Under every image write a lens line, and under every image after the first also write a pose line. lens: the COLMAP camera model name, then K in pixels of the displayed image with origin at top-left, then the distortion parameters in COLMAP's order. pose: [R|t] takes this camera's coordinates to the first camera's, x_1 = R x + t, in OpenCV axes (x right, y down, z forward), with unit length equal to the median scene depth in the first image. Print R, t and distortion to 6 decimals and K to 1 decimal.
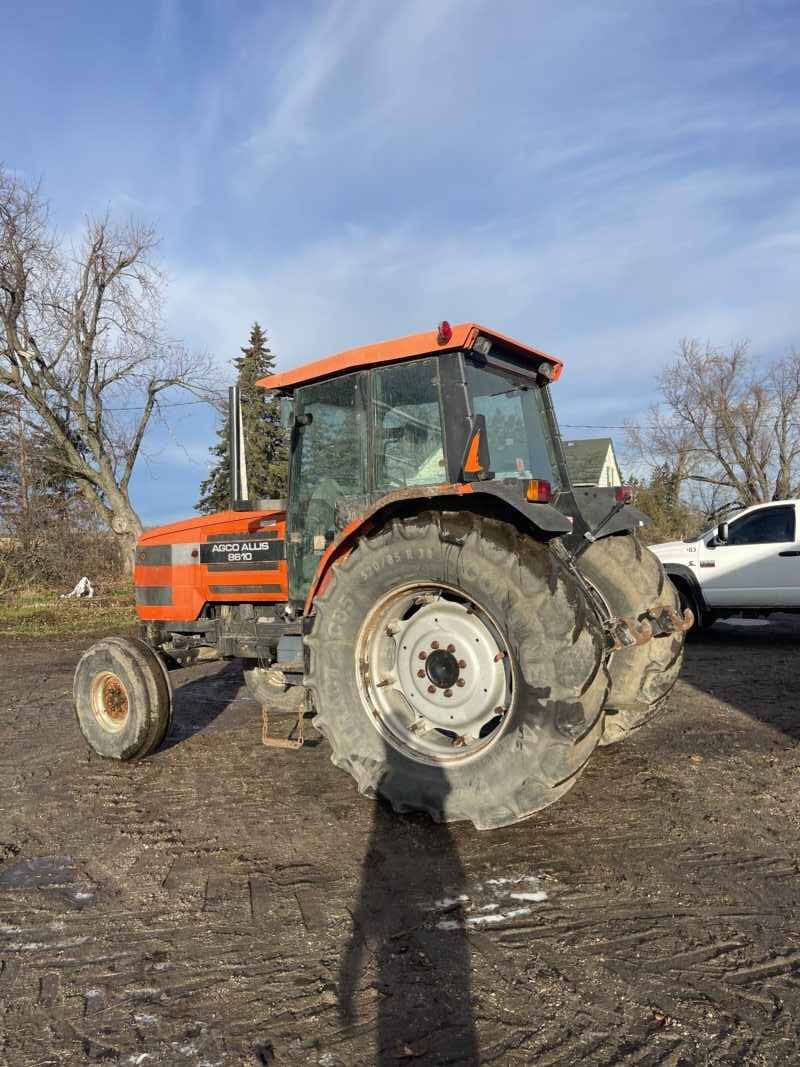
lens RADIAL K [[787.7, 0, 400.0], [0, 787.7, 533.5], [0, 0, 1]] dist [0.000844, -0.000089]
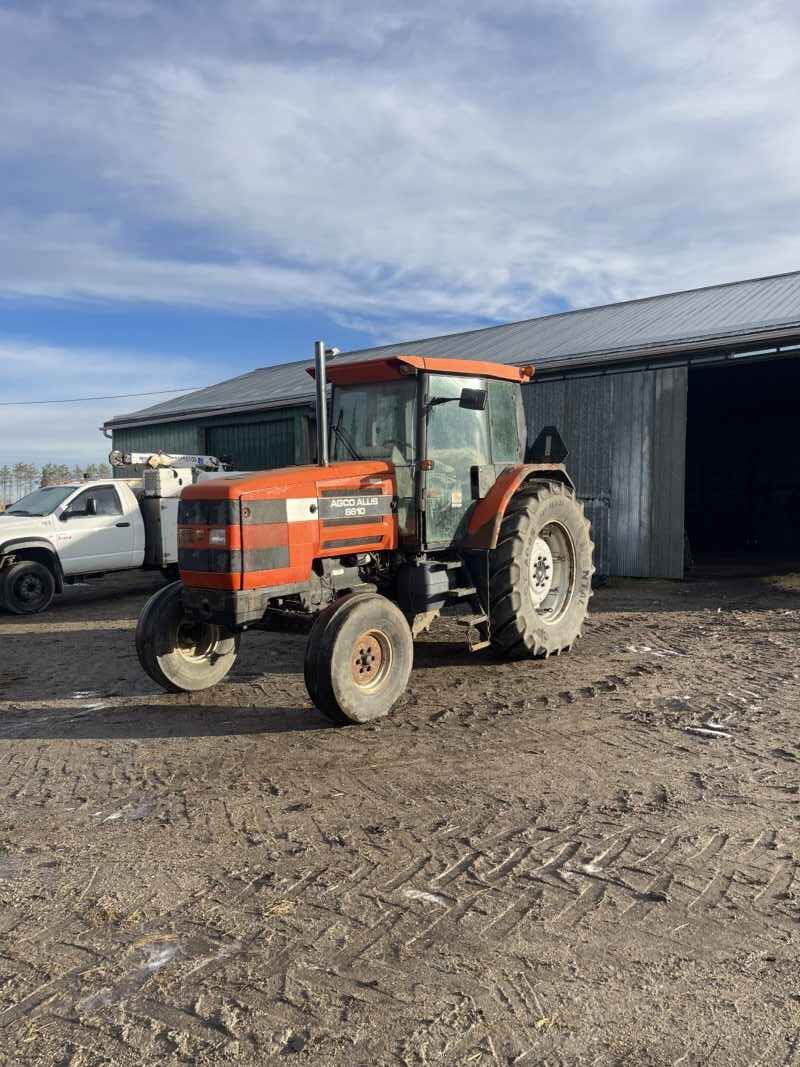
lens RADIAL K [[787.7, 0, 400.0], [0, 787.7, 533.5], [0, 0, 1]] dist [0.000844, -0.000089]
pose [[0.108117, -0.018317, 0.993969, -1.235384], [0.009422, 0.999804, 0.017400, 0.040968], [-0.994094, 0.007483, 0.108268, 0.815150]]
